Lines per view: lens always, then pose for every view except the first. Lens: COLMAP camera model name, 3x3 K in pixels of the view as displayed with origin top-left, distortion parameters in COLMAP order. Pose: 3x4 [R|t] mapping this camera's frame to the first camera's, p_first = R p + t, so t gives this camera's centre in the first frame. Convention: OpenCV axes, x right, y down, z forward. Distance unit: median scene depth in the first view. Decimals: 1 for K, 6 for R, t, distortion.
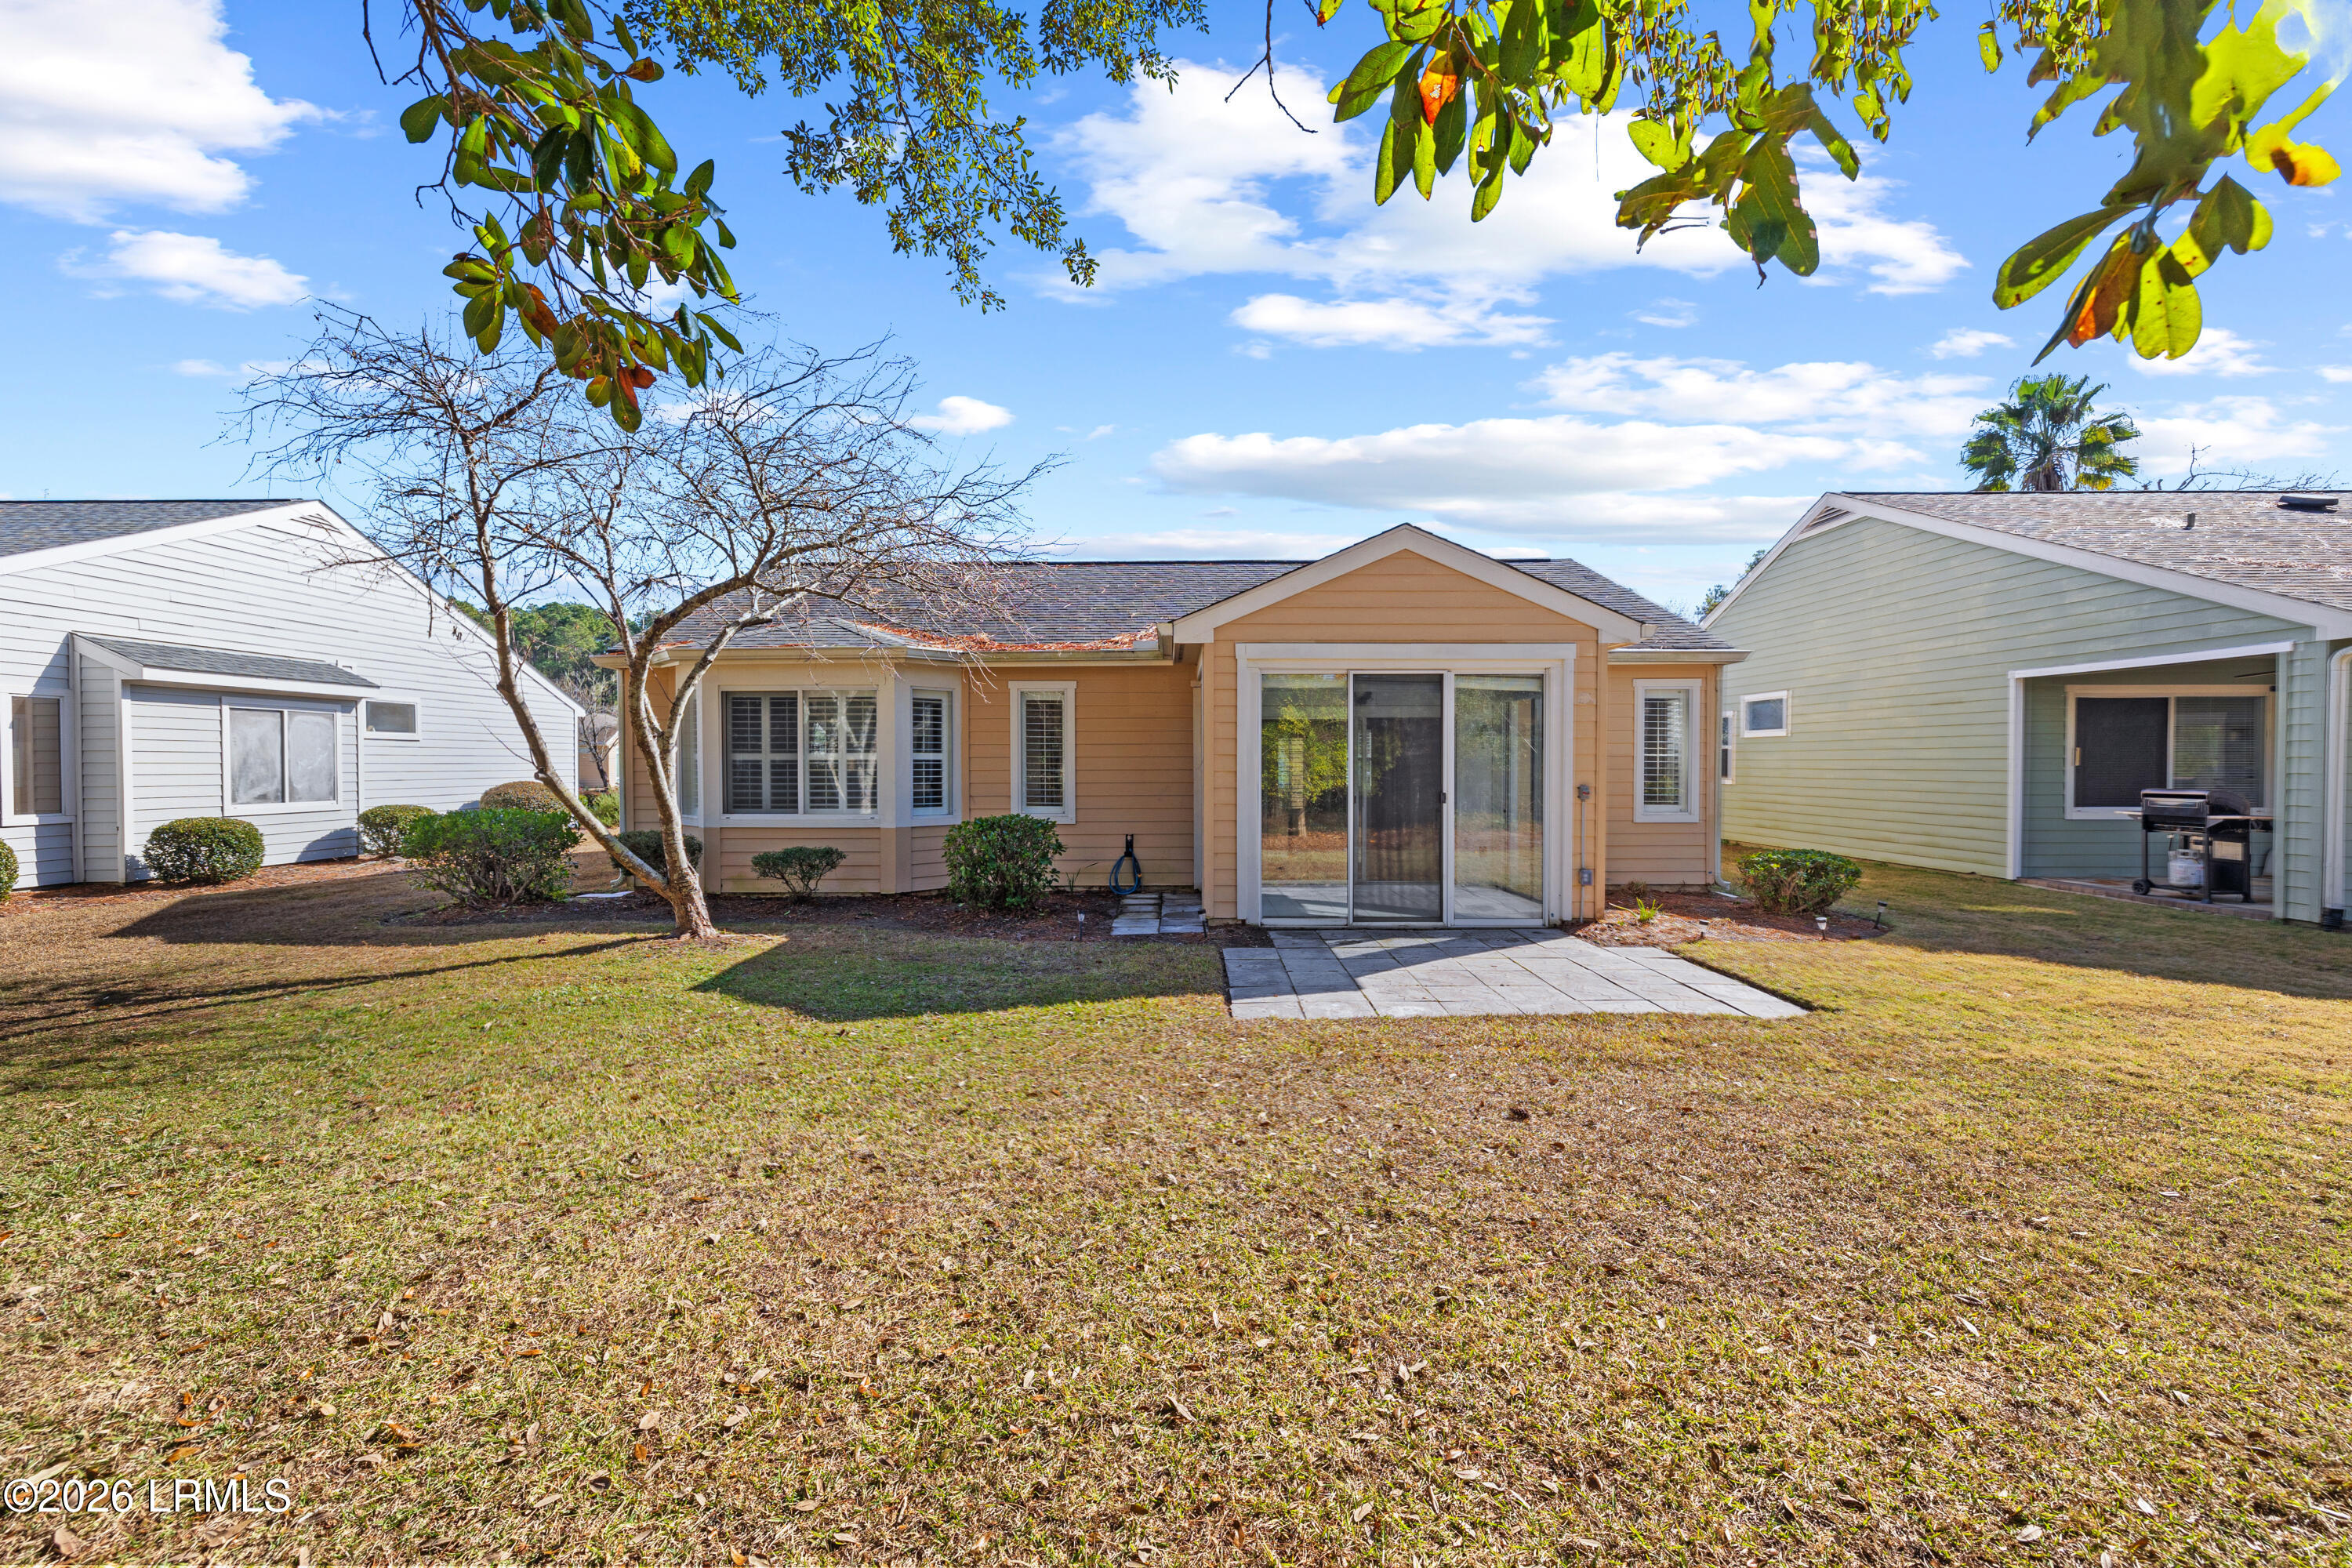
lens RADIAL K [[995.6, 0, 1181.3], [0, 995.6, 786.6], [0, 0, 1]] dist [-0.001725, 0.000149]
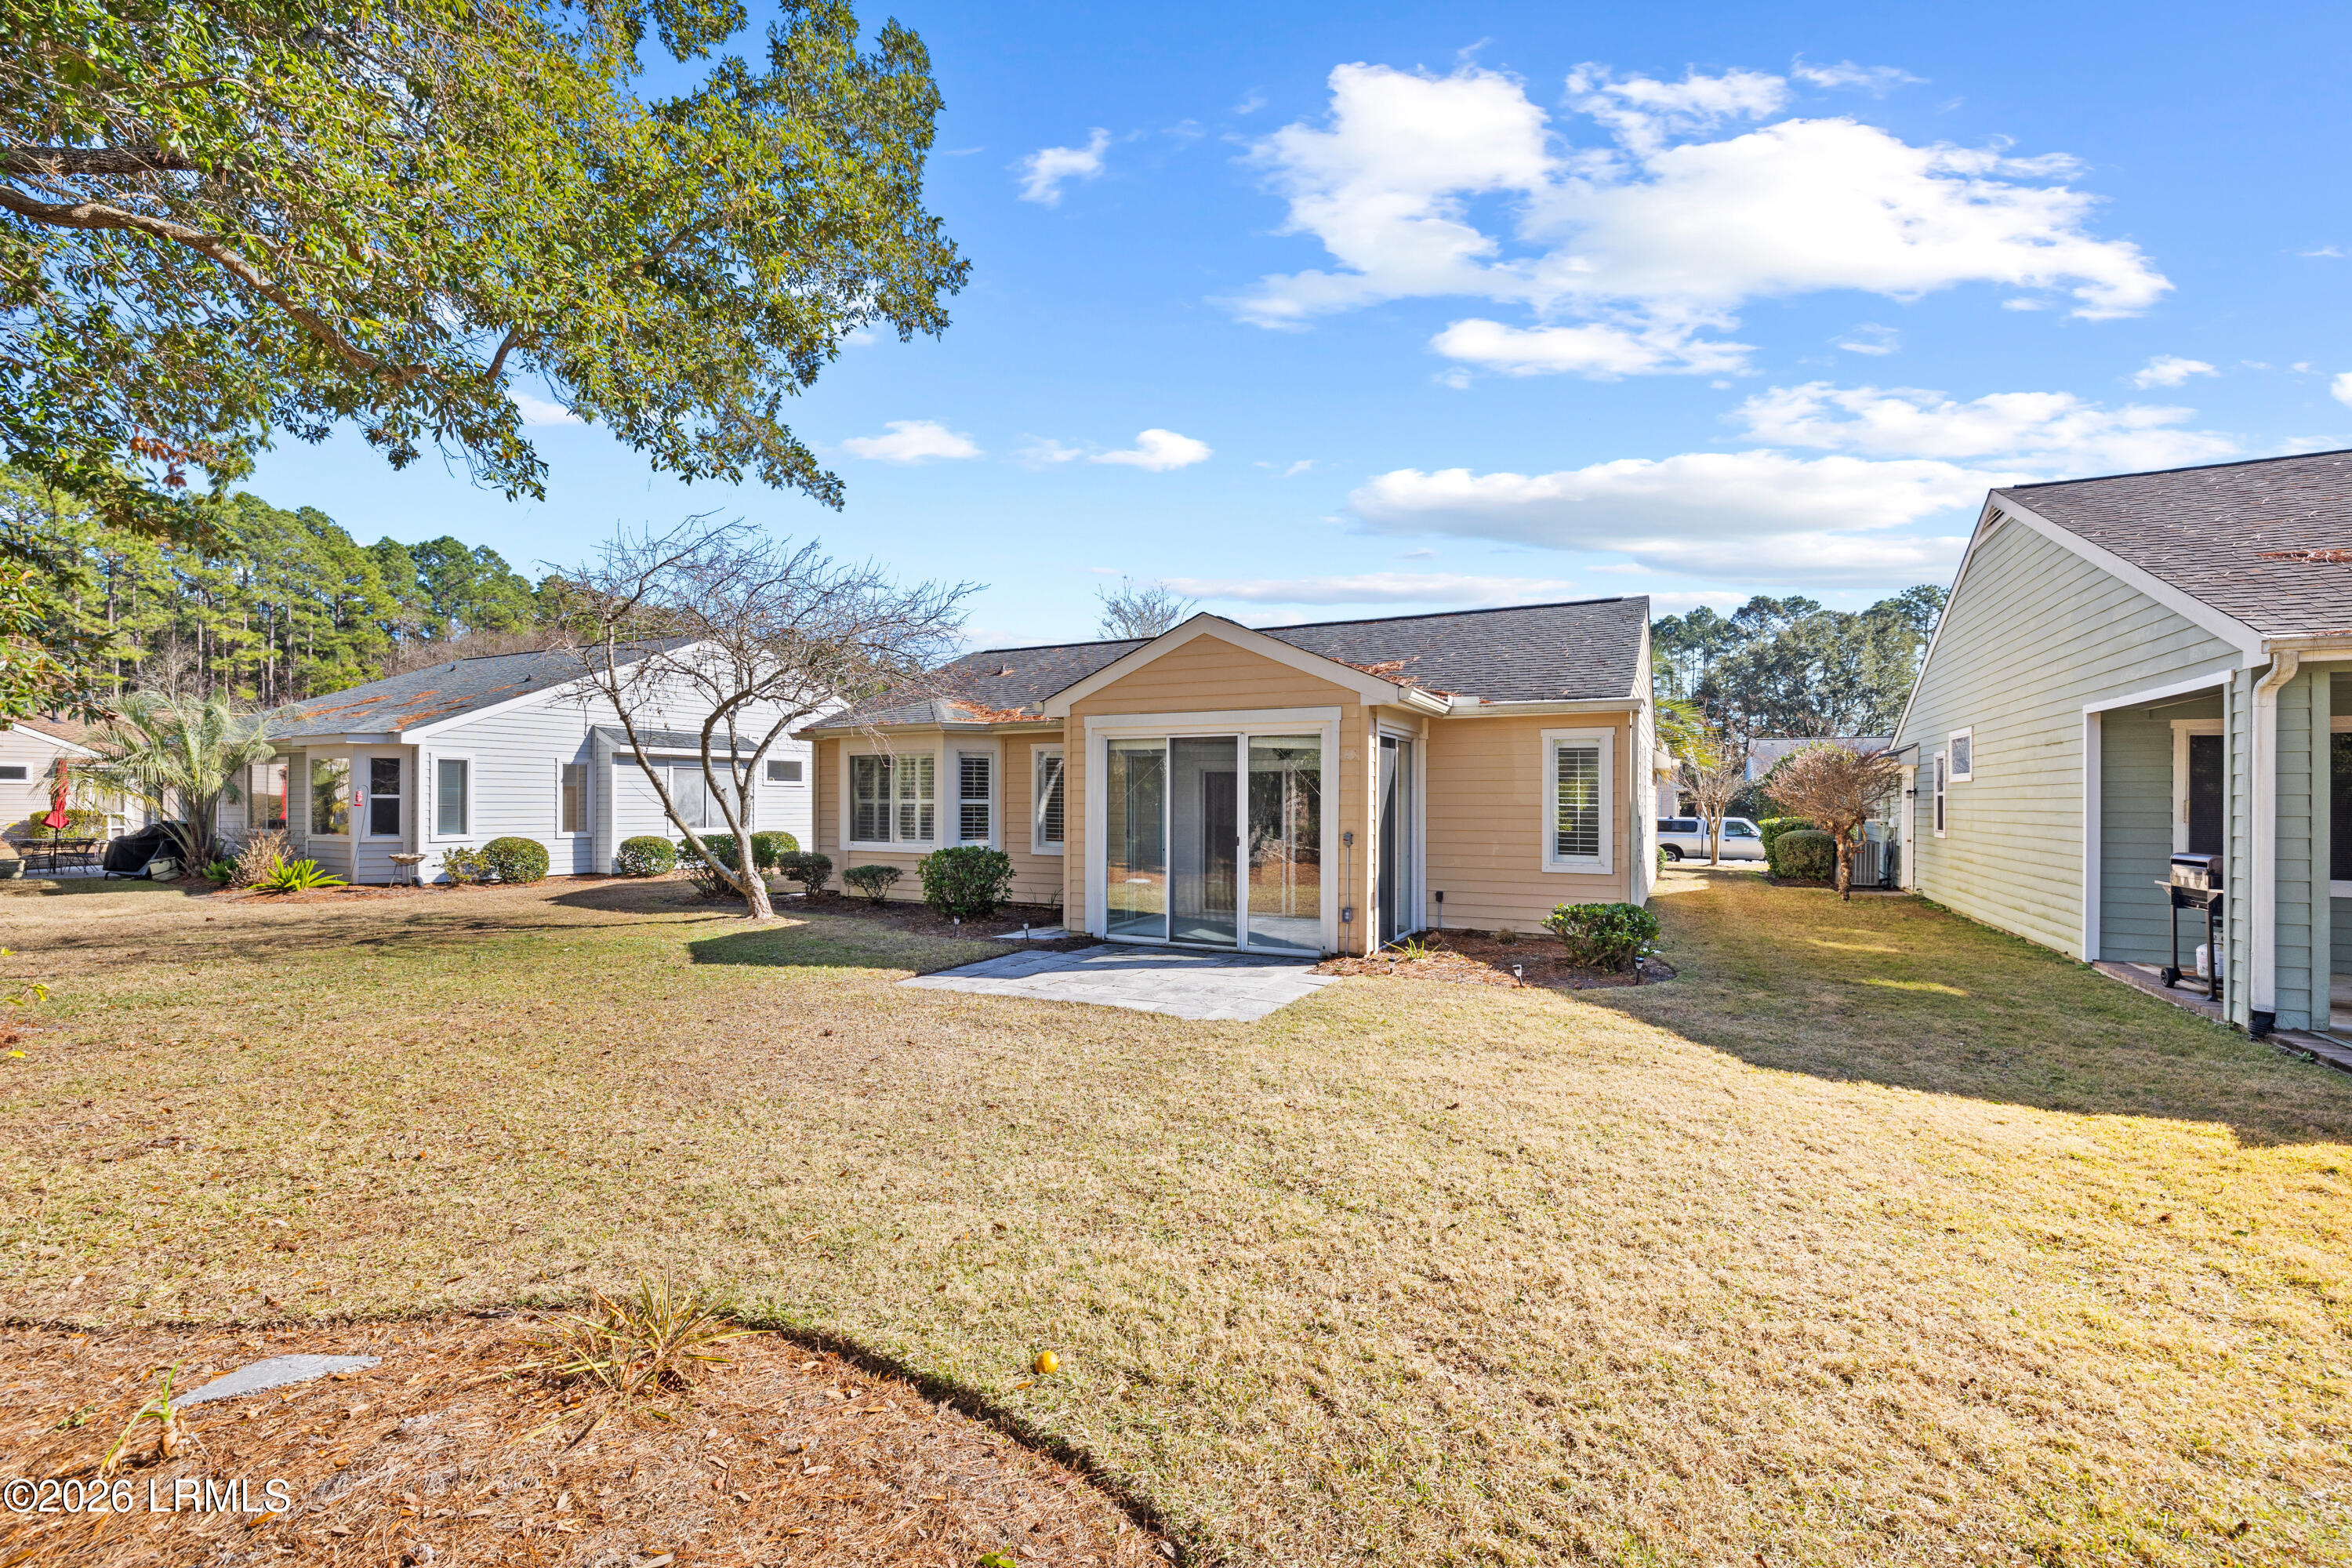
lens RADIAL K [[995.6, 0, 1182.1], [0, 995.6, 787.4], [0, 0, 1]] dist [-0.001725, 0.000149]
pose [[0.890624, -0.000285, -0.454741, 0.616383], [-0.017627, 0.999227, -0.035149, -0.007649], [0.454399, 0.039320, 0.889930, -0.063693]]
